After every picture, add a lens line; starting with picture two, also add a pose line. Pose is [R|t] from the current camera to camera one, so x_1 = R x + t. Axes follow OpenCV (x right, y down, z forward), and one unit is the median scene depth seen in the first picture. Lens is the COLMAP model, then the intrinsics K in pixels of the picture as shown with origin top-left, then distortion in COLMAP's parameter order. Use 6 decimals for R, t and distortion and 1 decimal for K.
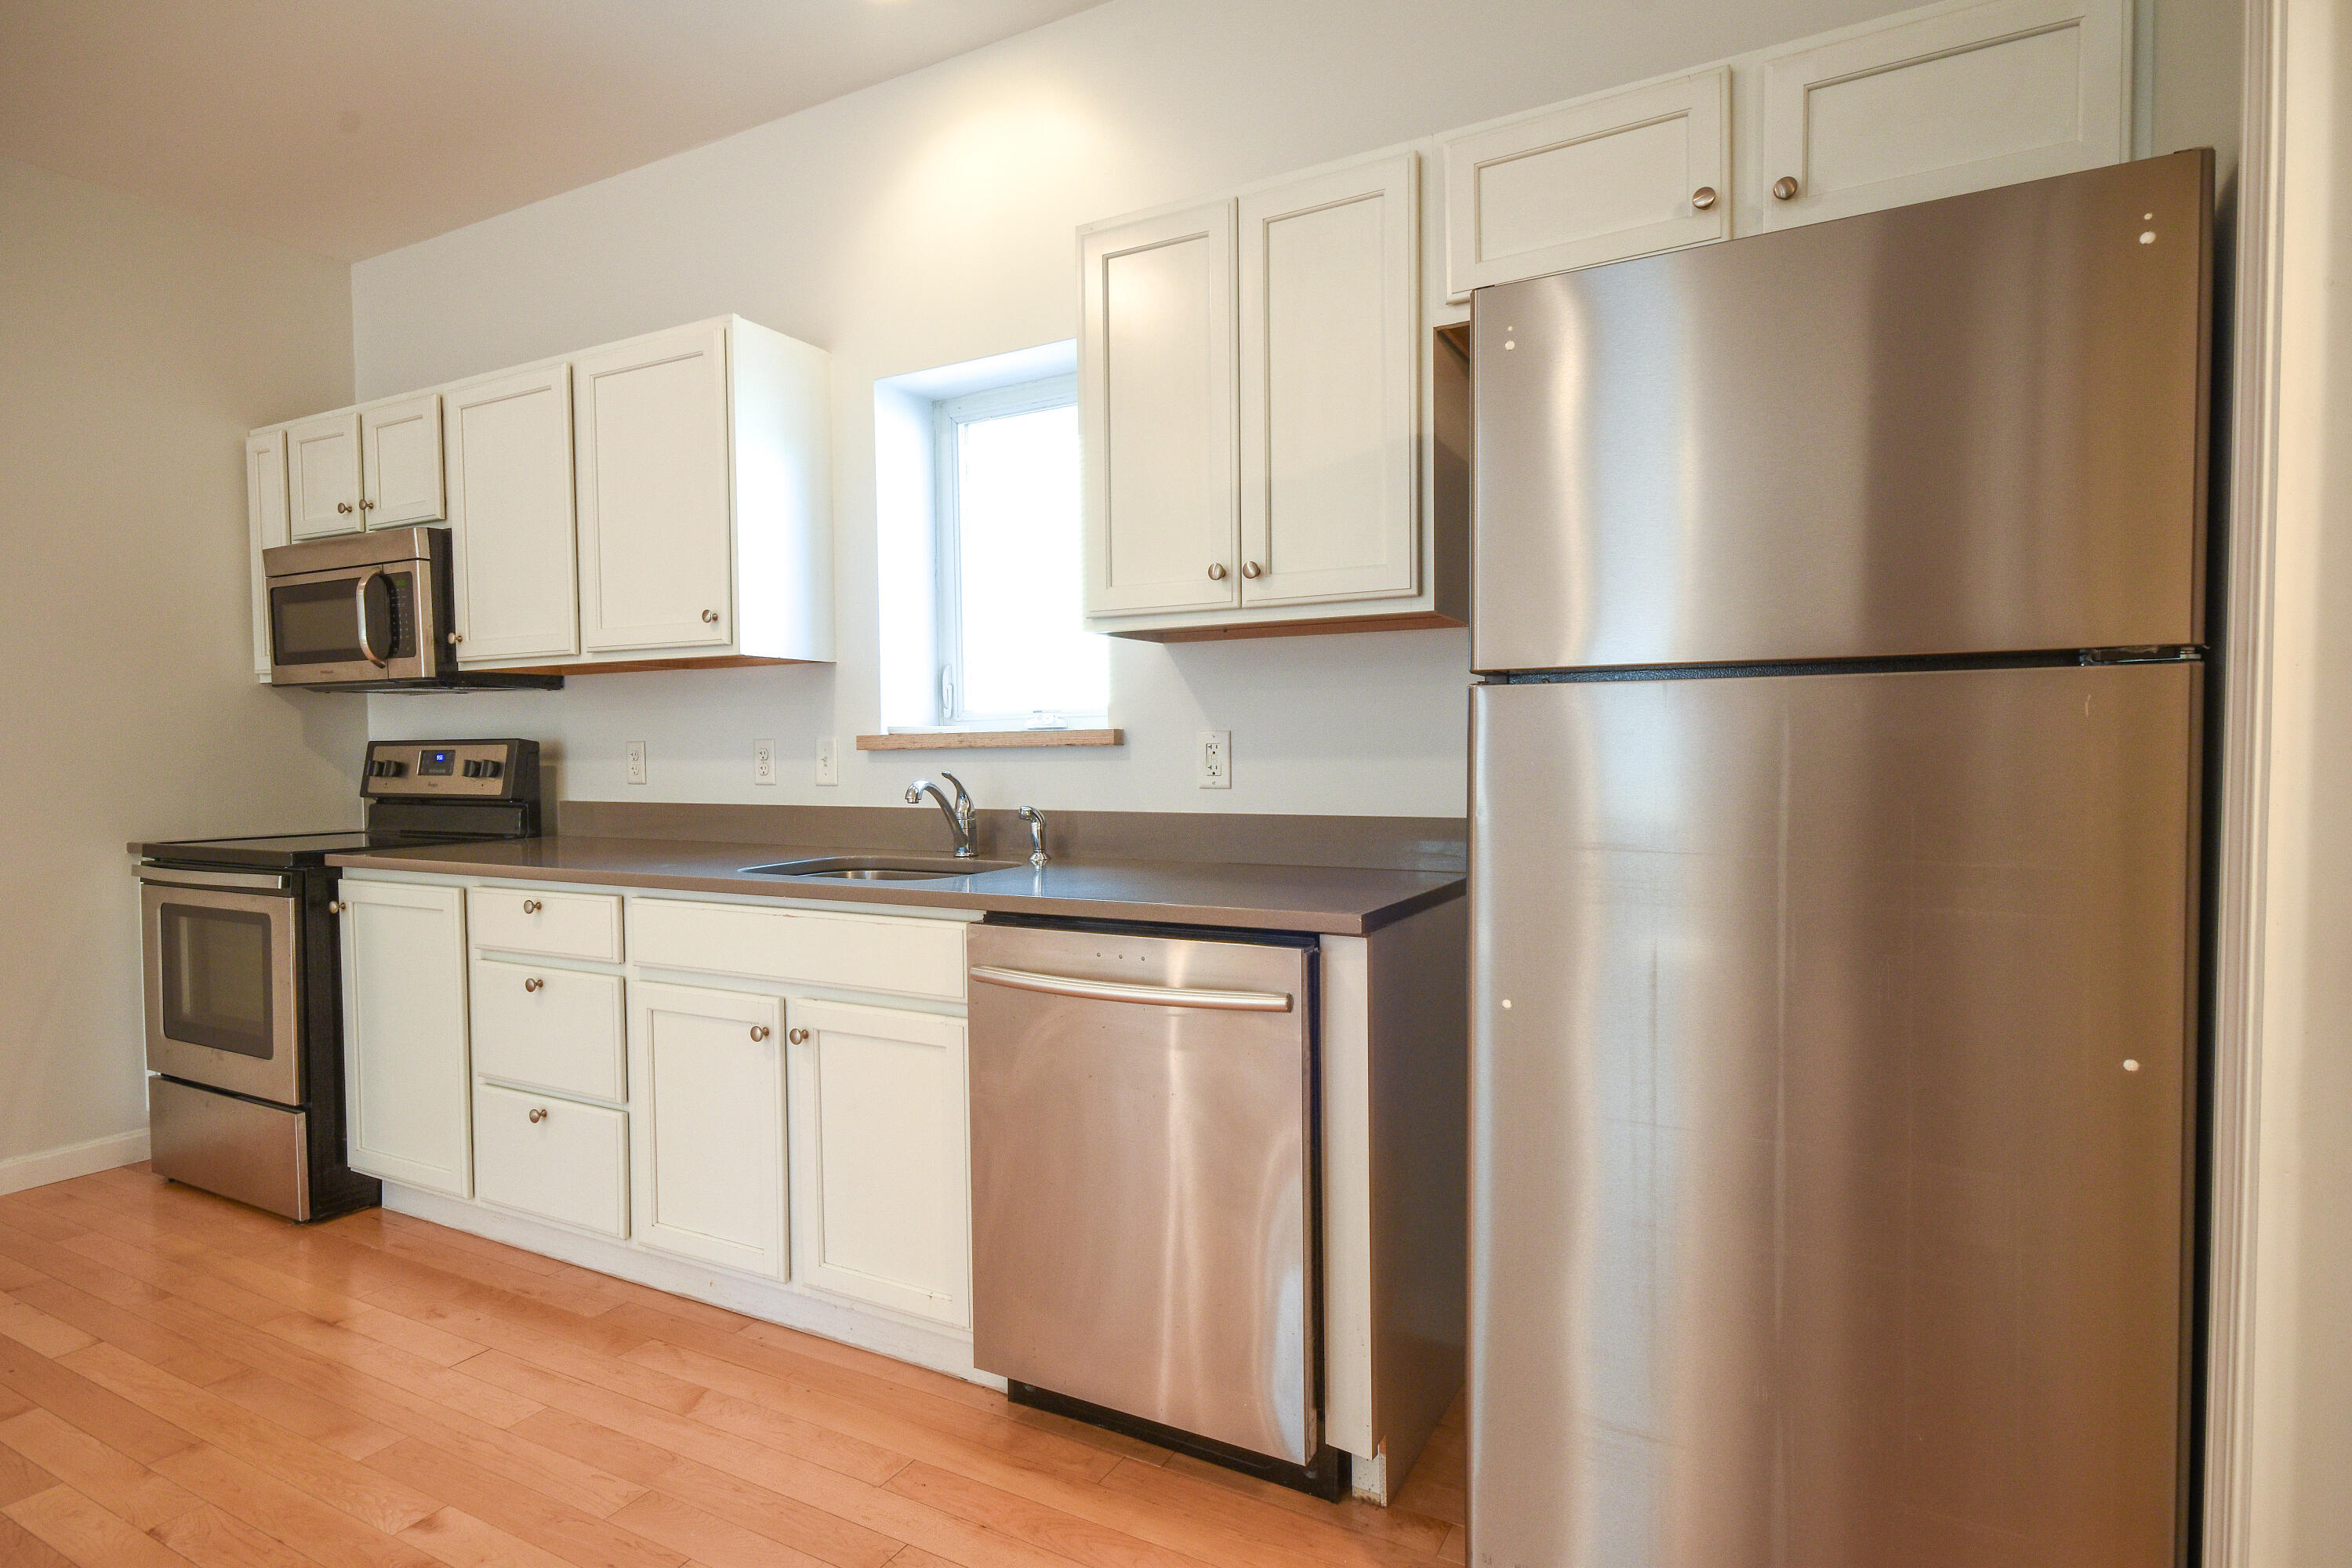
lens RADIAL K [[1228.8, 0, 1176.0], [0, 1228.8, 784.0], [0, 0, 1]] dist [0.004636, 0.000276]
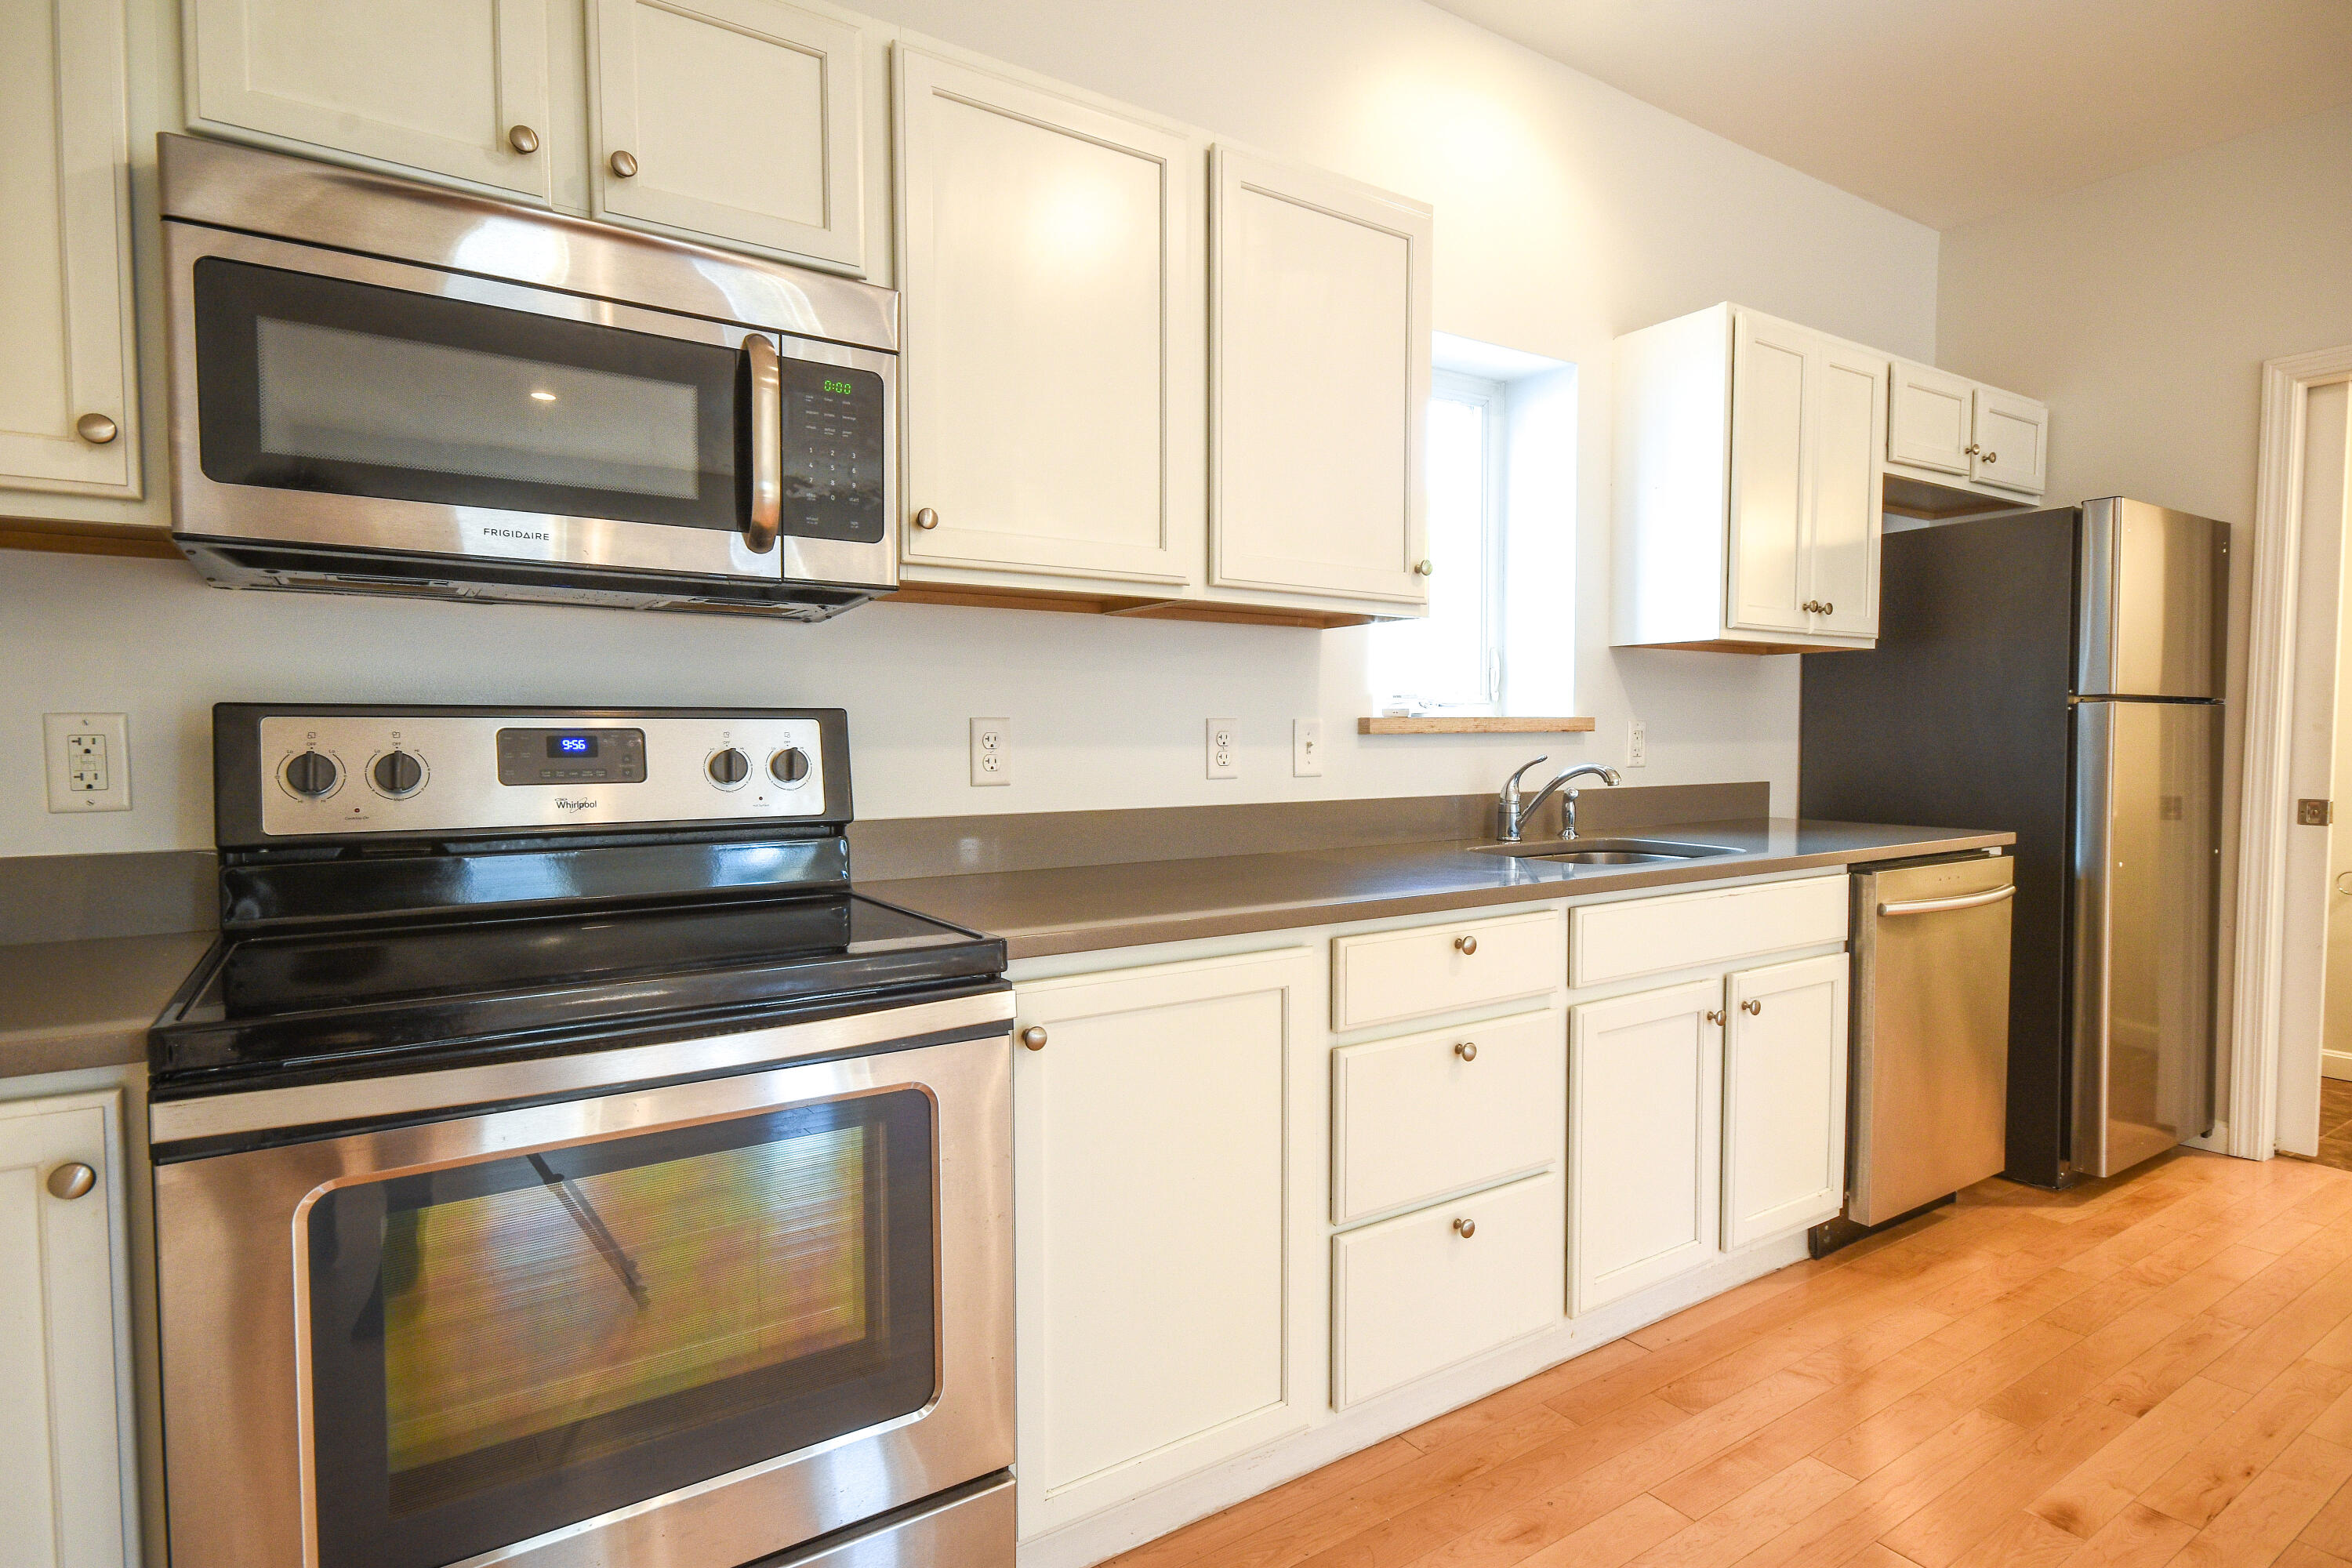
lens RADIAL K [[1223.2, 0, 1176.0], [0, 1223.2, 784.0], [0, 0, 1]] dist [-0.002319, -0.000268]
pose [[0.471137, -0.027491, 0.881632, -1.182358], [0.023777, 0.999547, 0.018462, -0.012383], [-0.881740, 0.012265, 0.471577, 0.770523]]
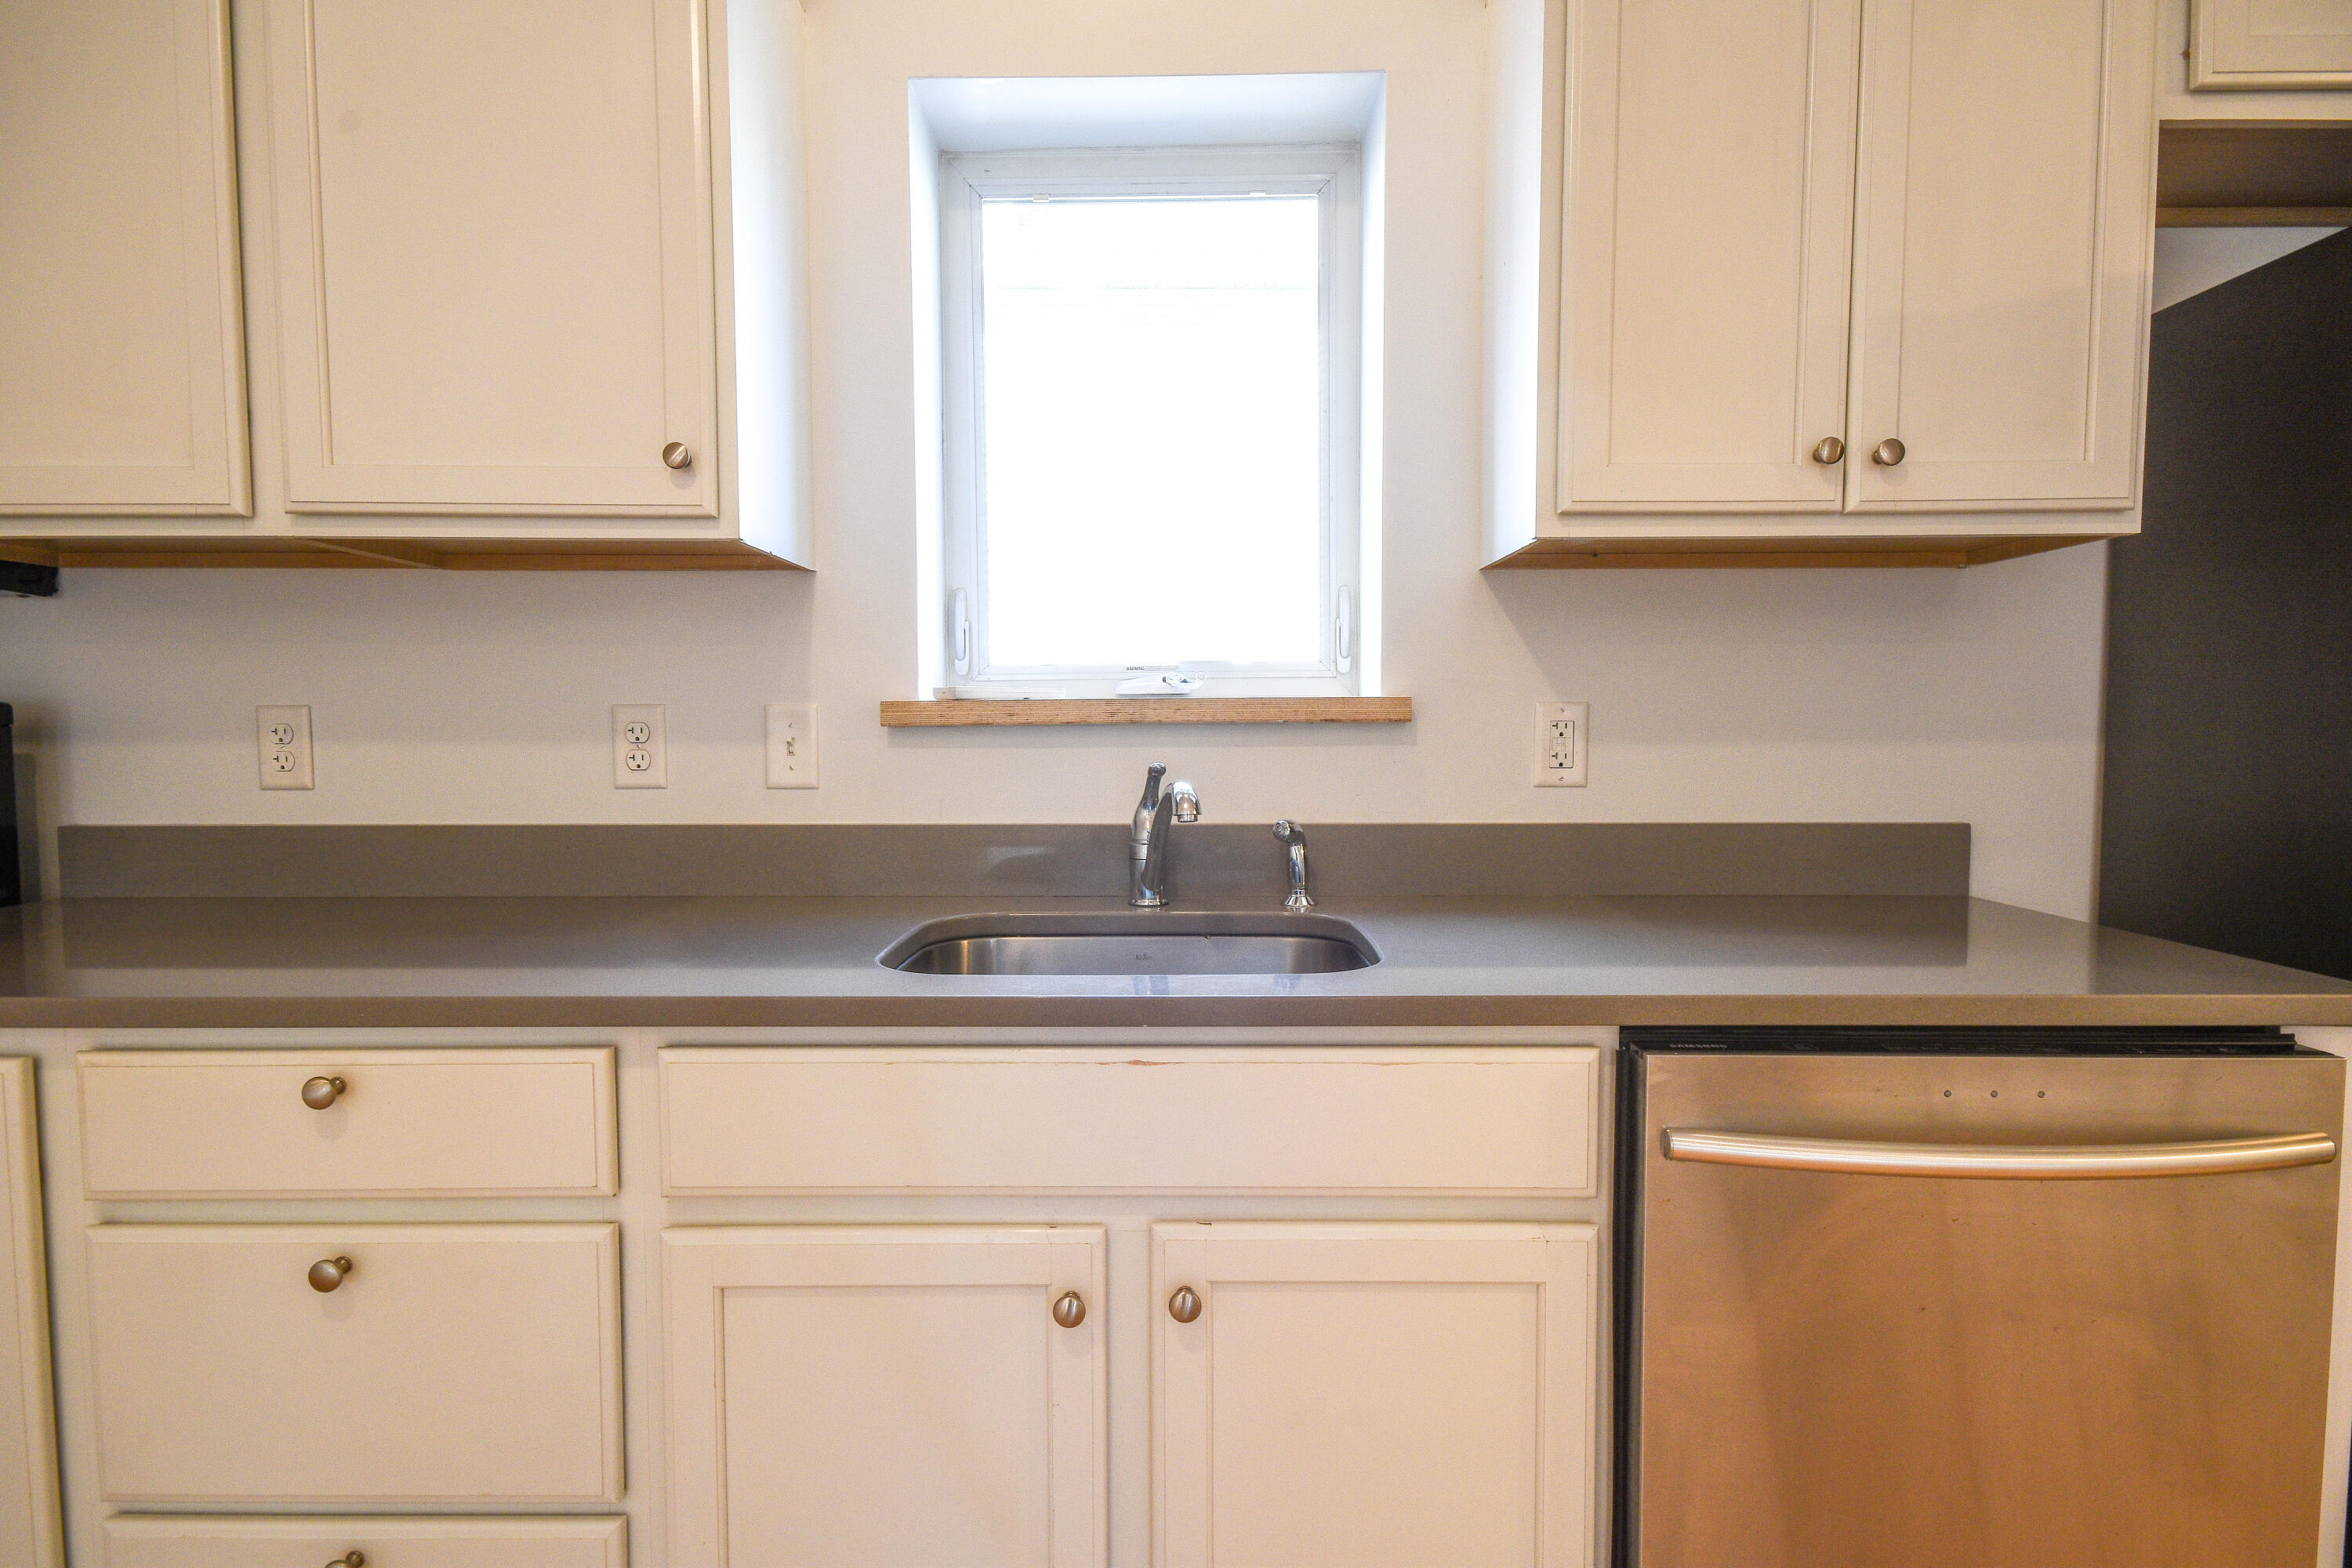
lens RADIAL K [[1228.8, 0, 1176.0], [0, 1228.8, 784.0], [0, 0, 1]] dist [0.004636, 0.000276]
pose [[0.878380, -0.014913, 0.477730, -0.447189], [0.006974, 0.999807, 0.018388, -0.011146], [-0.477912, -0.012820, 0.878314, 0.468318]]
